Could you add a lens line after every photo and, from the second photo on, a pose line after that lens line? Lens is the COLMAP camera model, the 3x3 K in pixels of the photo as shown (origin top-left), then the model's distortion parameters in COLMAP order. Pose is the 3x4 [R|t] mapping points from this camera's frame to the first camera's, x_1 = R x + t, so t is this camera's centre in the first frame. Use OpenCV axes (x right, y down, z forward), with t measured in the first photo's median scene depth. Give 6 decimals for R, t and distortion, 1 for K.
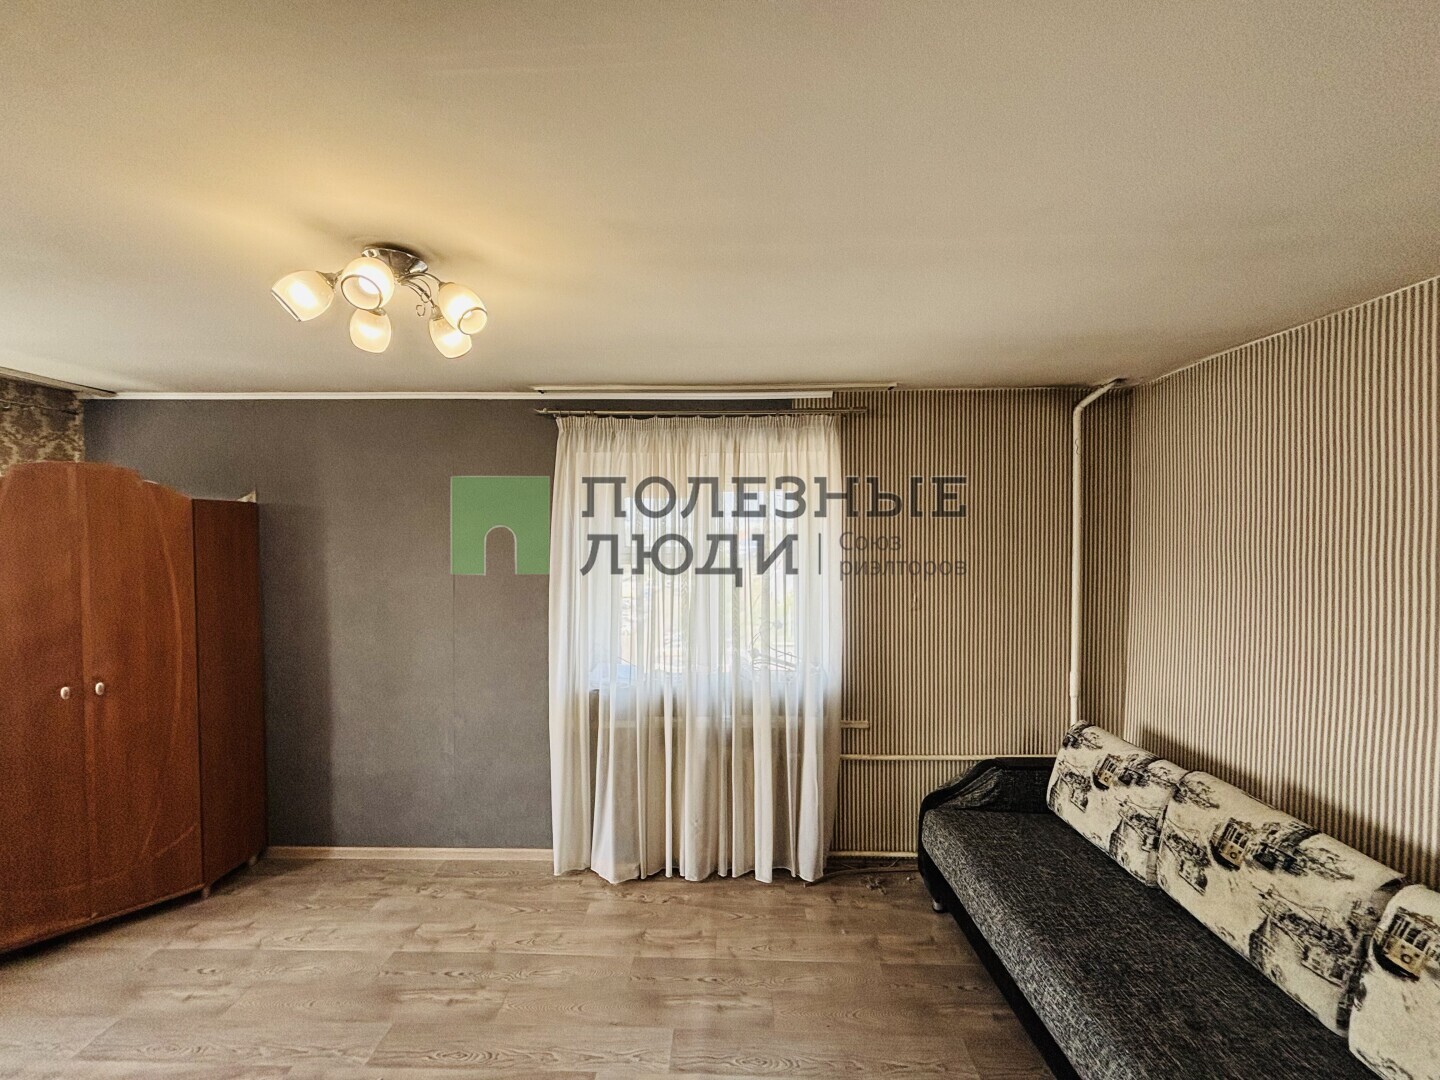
lens RADIAL K [[577.4, 0, 716.2], [0, 577.4, 540.0], [0, 0, 1]] dist [0.001552, 0.000019]
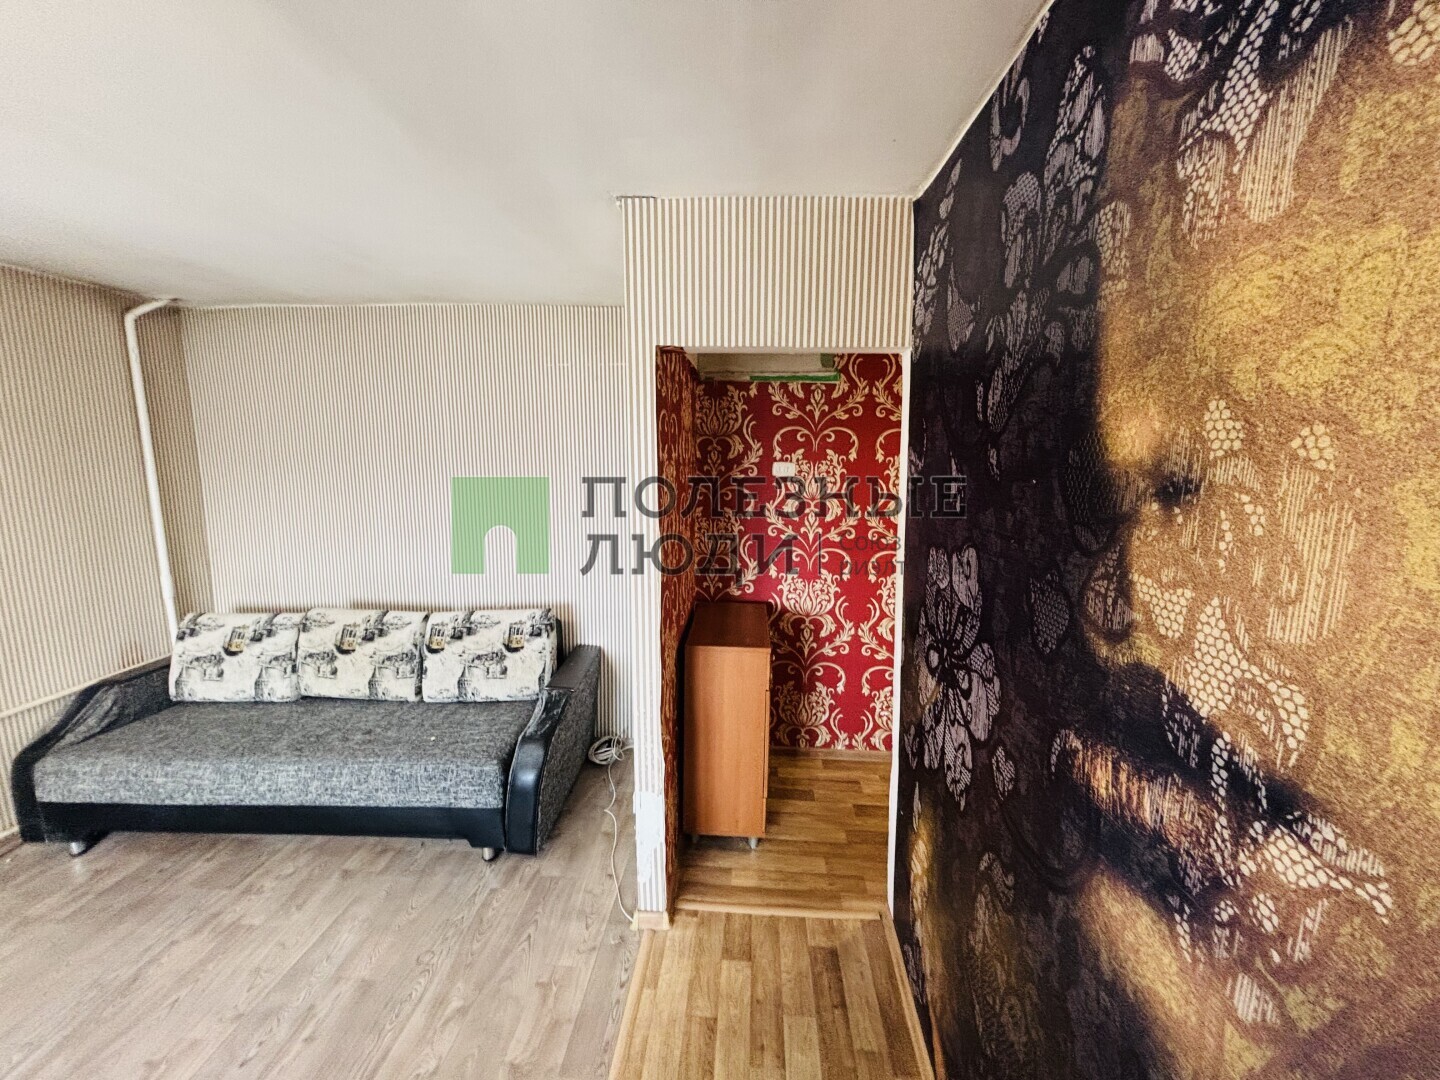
lens RADIAL K [[577.4, 0, 721.5], [0, 577.4, 541.2], [0, 0, 1]] dist [0.001552, 0.000019]
pose [[0.041764, -0.151812, 0.987527, -0.482215], [0.012831, 0.988389, 0.151402, 0.024833], [-0.999045, 0.006348, 0.043227, -0.080218]]
